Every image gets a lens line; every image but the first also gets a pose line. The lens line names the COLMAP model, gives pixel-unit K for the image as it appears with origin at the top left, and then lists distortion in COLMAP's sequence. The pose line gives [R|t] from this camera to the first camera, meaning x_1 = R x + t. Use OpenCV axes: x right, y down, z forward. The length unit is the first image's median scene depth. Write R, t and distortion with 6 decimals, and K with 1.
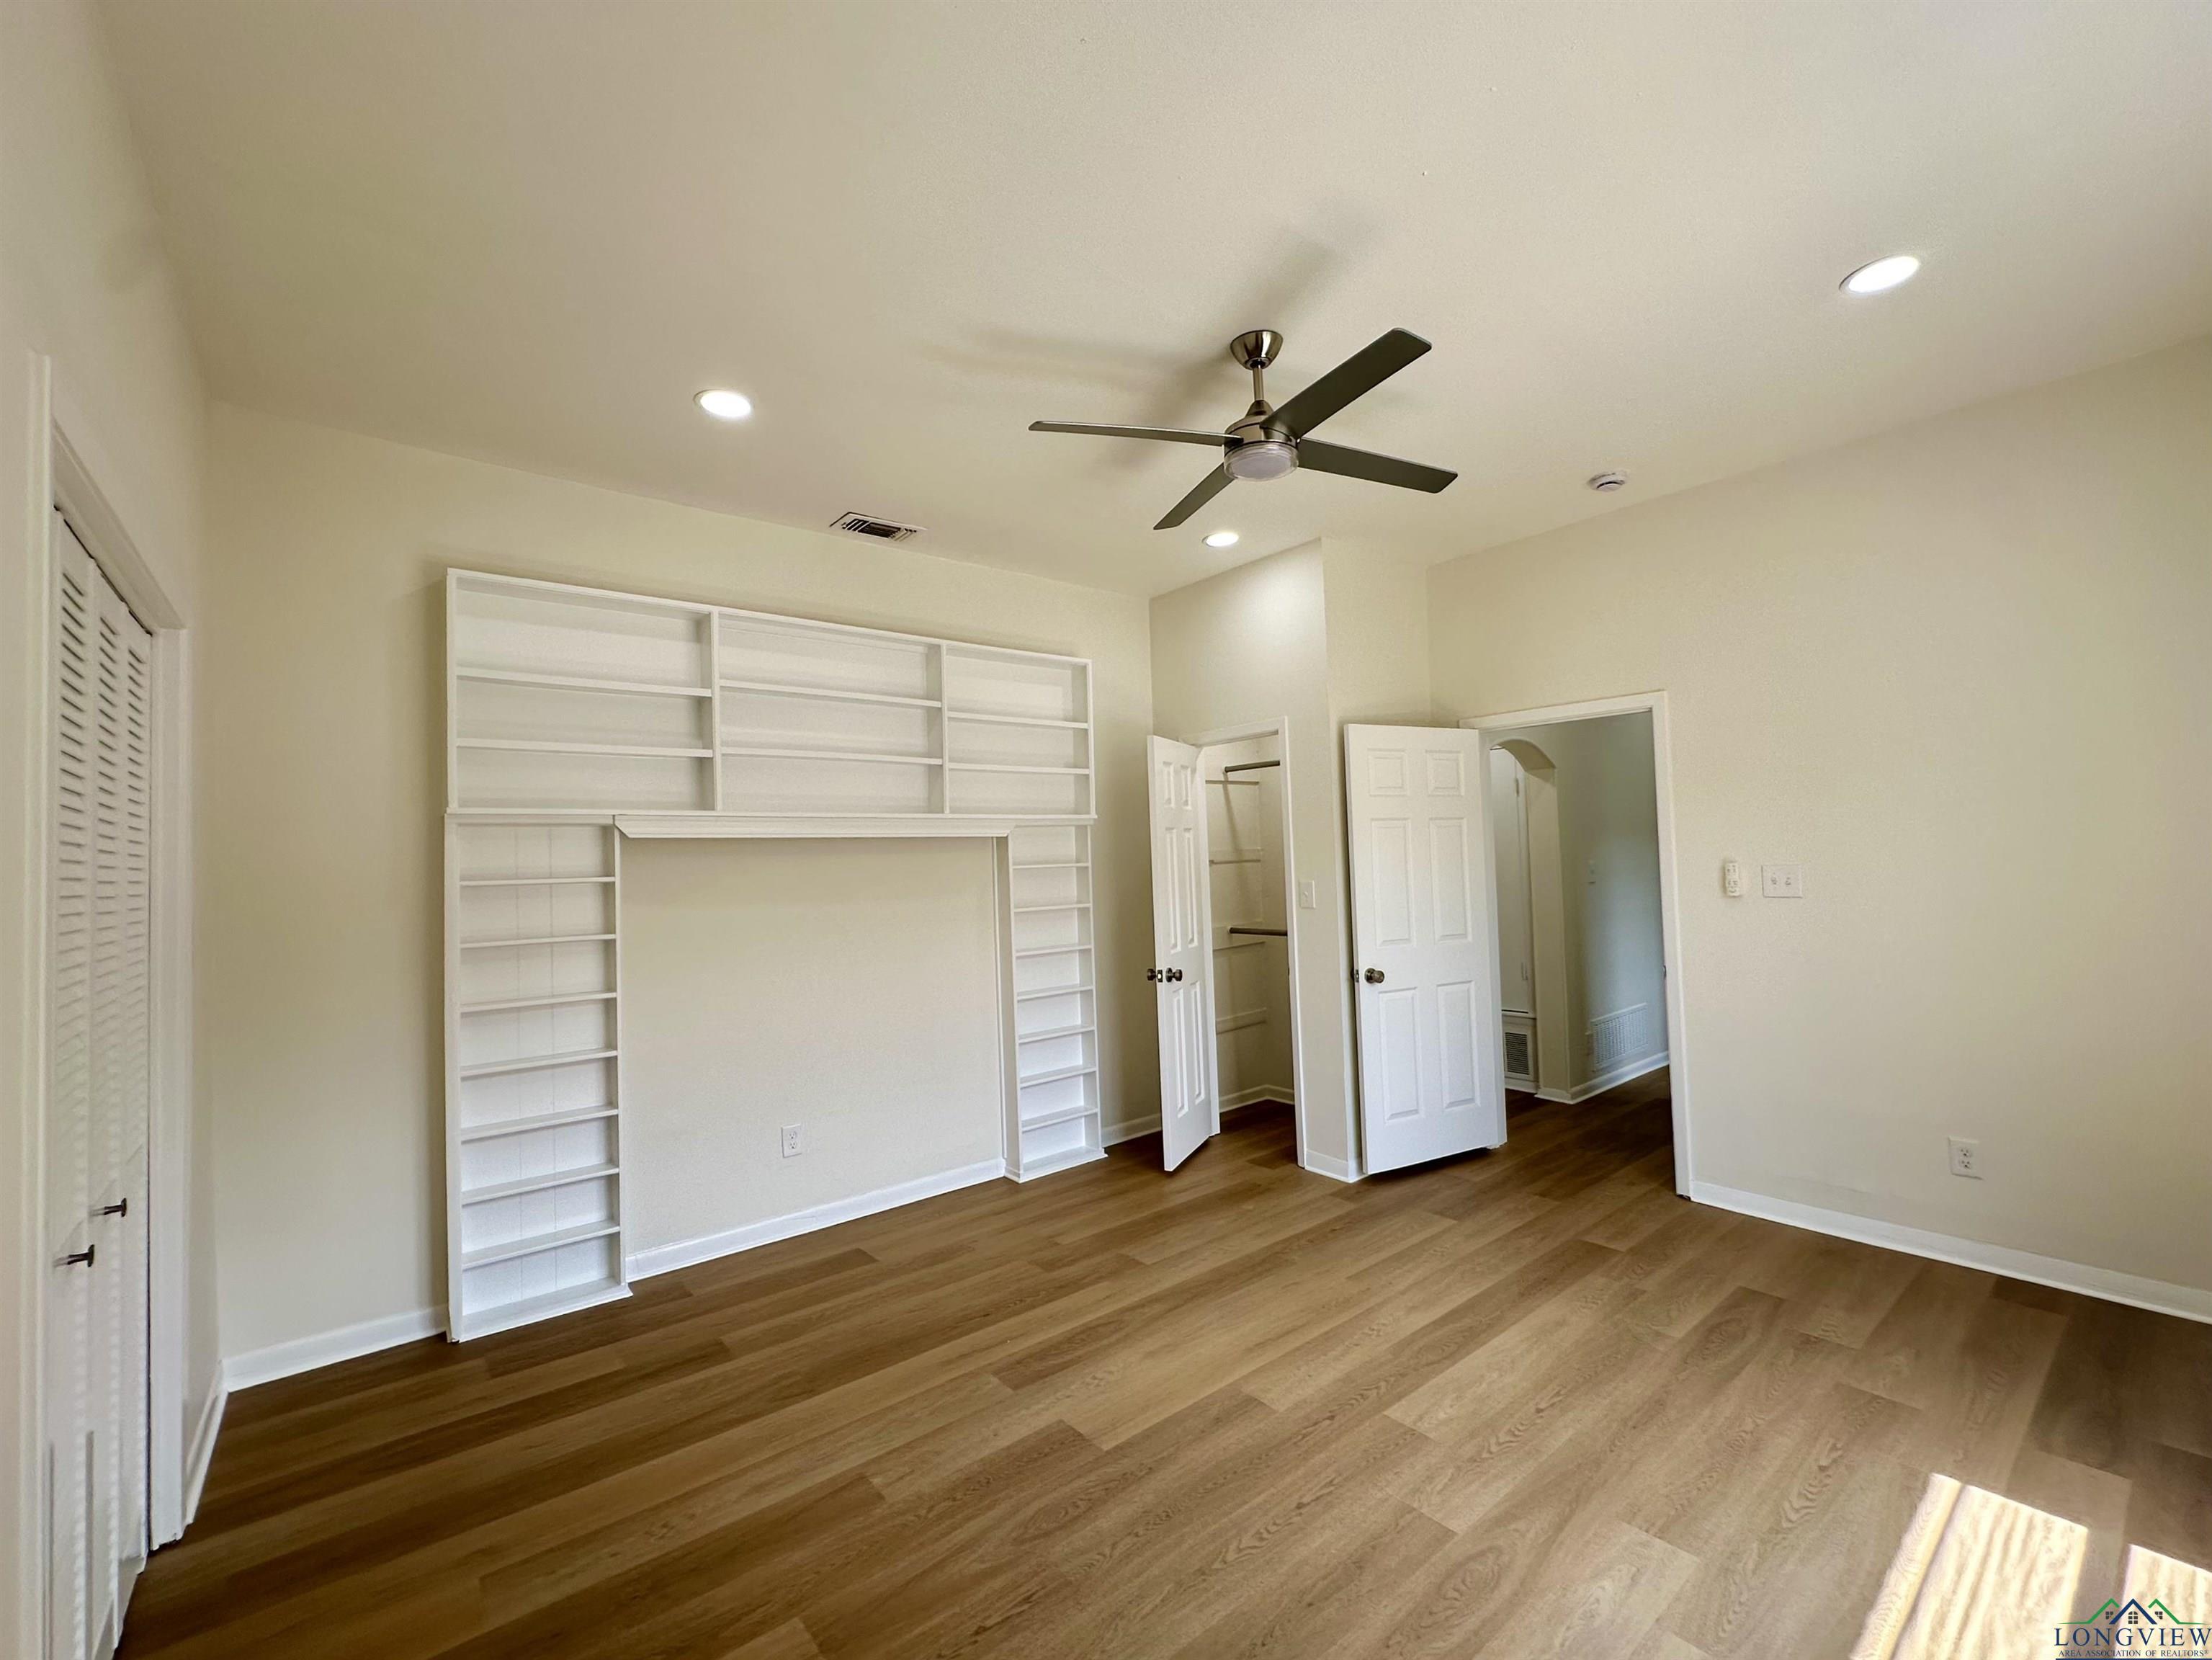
lens RADIAL K [[892.5, 0, 1115.8], [0, 892.5, 844.1], [0, 0, 1]] dist [-0.000603, 0.001542]
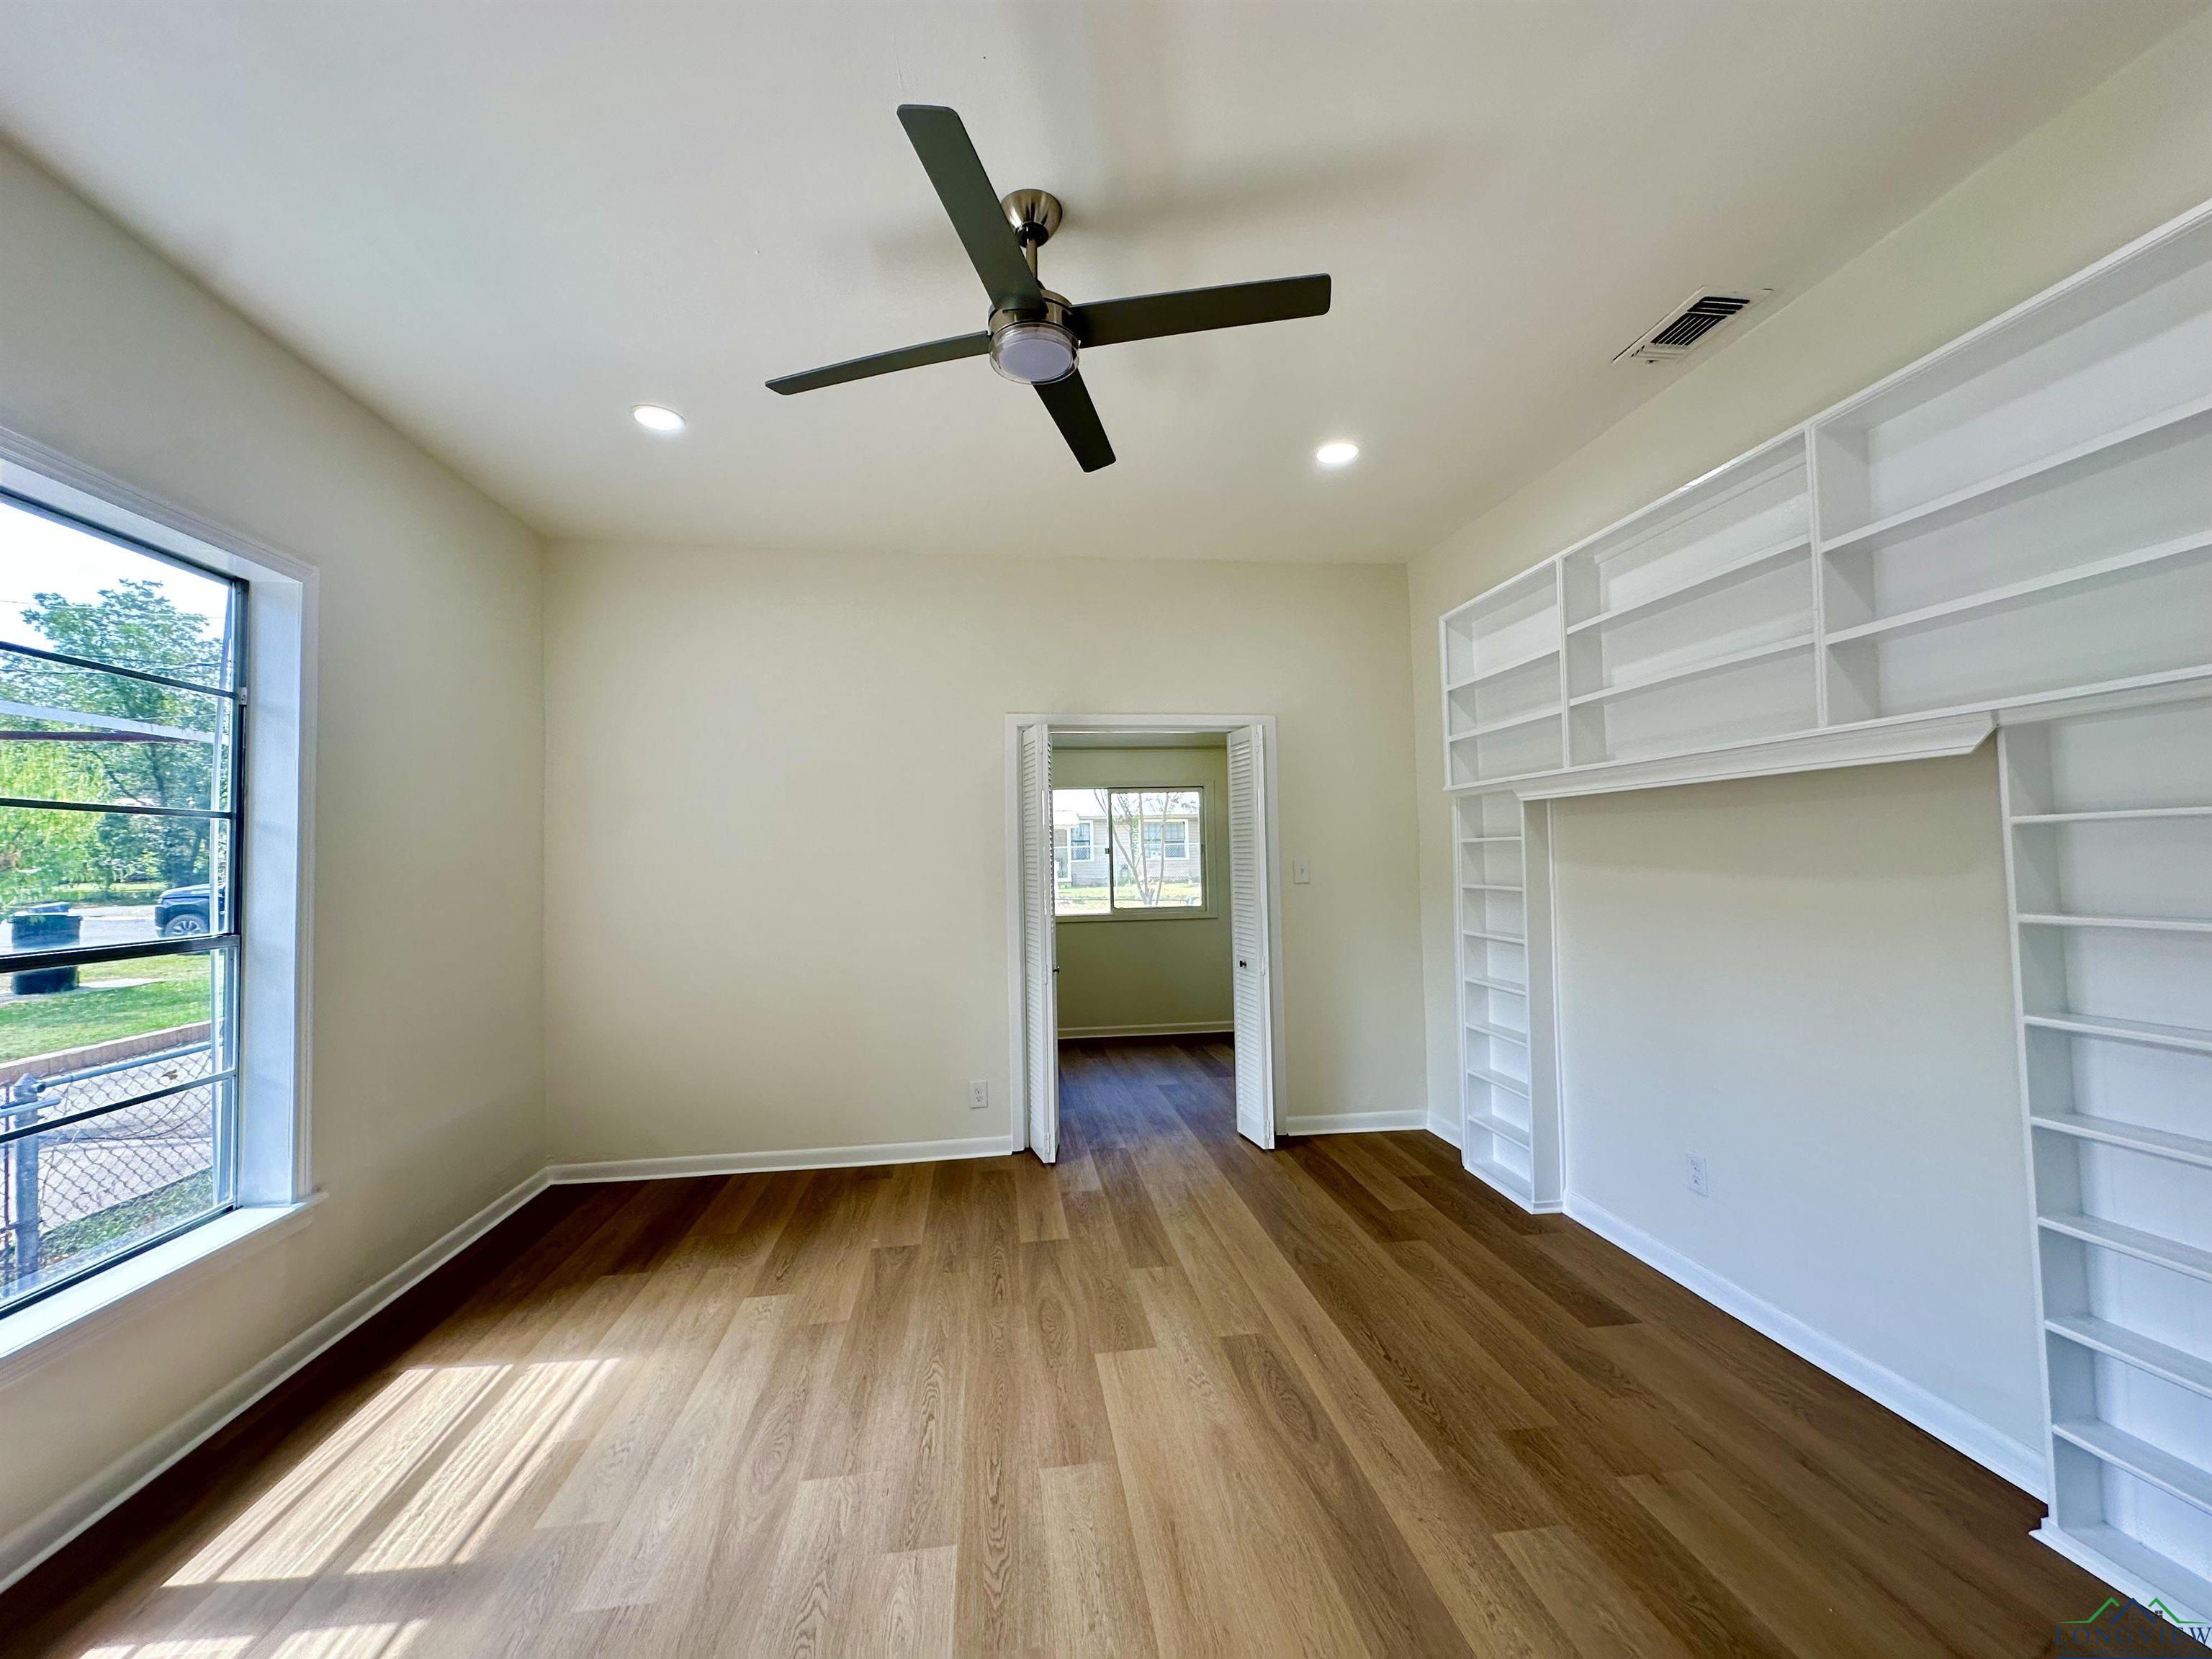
lens RADIAL K [[892.4, 0, 1120.6], [0, 892.4, 822.0], [0, 0, 1]] dist [-0.000603, 0.001542]
pose [[-0.508599, 0.003731, -0.860995, 0.900889], [0.055960, 0.998020, -0.028731, 0.033015], [0.859183, -0.062794, -0.507800, 1.562893]]
